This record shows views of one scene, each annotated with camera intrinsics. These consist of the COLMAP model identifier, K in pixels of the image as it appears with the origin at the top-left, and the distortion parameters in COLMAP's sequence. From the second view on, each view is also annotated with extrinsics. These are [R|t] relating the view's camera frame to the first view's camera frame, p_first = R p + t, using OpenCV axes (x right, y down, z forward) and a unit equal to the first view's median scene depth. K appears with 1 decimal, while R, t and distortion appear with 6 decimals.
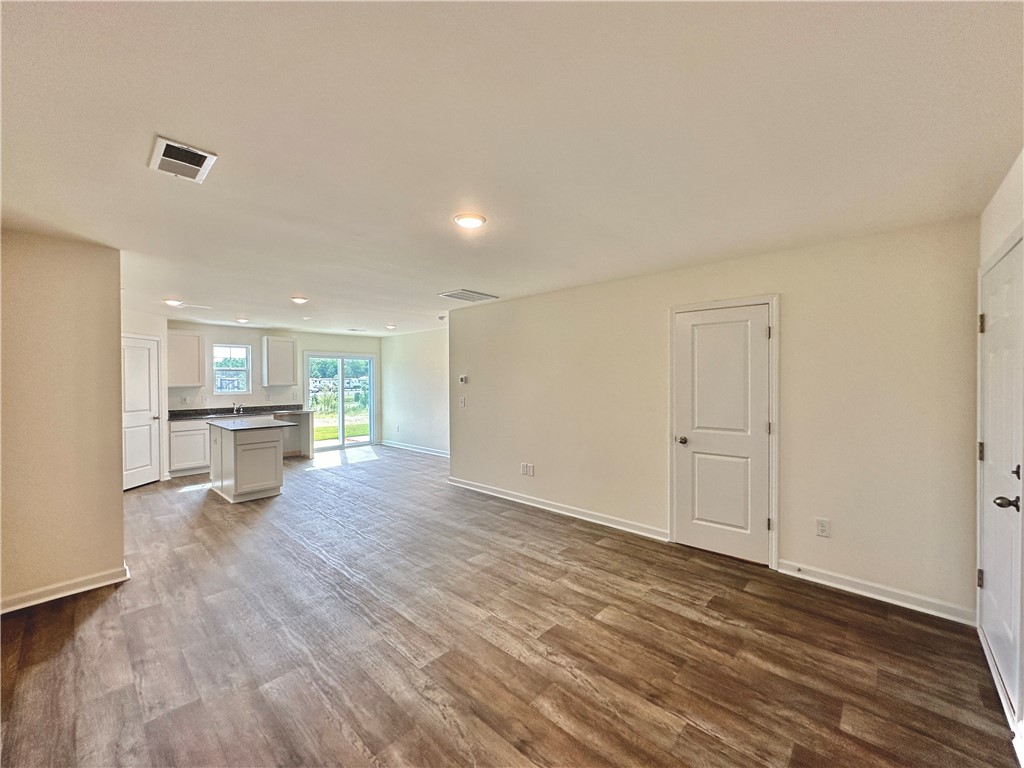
lens RADIAL K [[411.9, 0, 508.5], [0, 411.9, 381.4], [0, 0, 1]] dist [-0.000761, -0.000195]
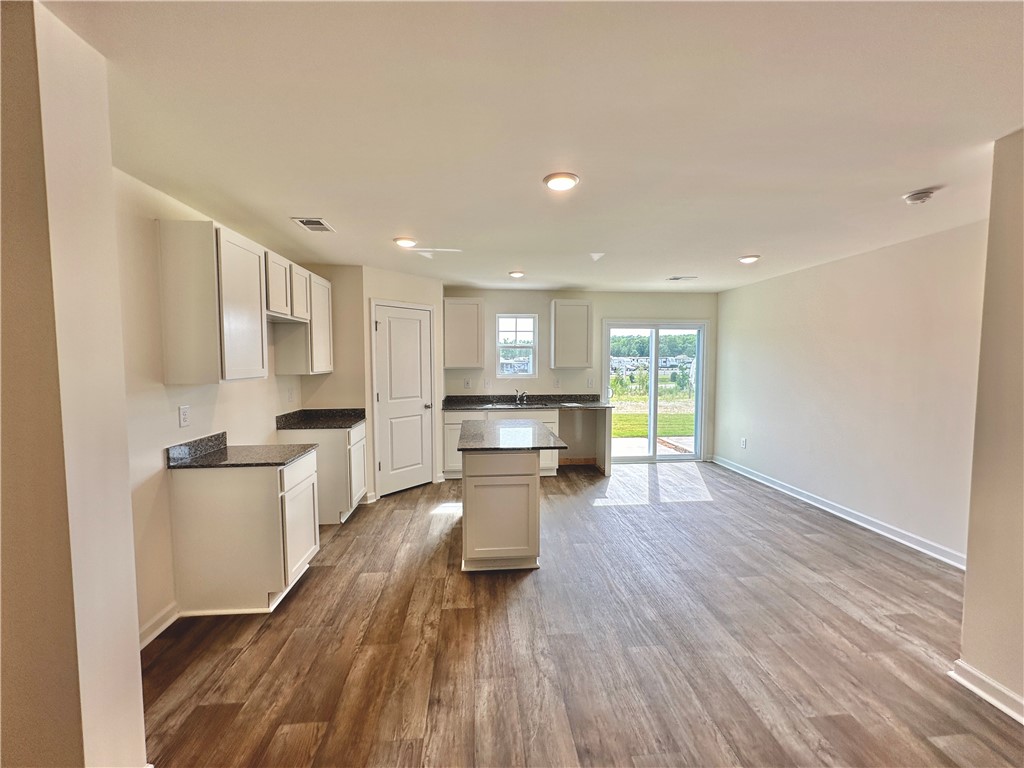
lens RADIAL K [[411.9, 0, 508.5], [0, 411.9, 381.4], [0, 0, 1]] dist [-0.000761, -0.000195]
pose [[0.743164, 0.042125, -0.667782, -0.150100], [-0.007386, 0.998472, 0.054766, -0.004760], [0.669068, -0.035768, 0.742340, 0.385894]]
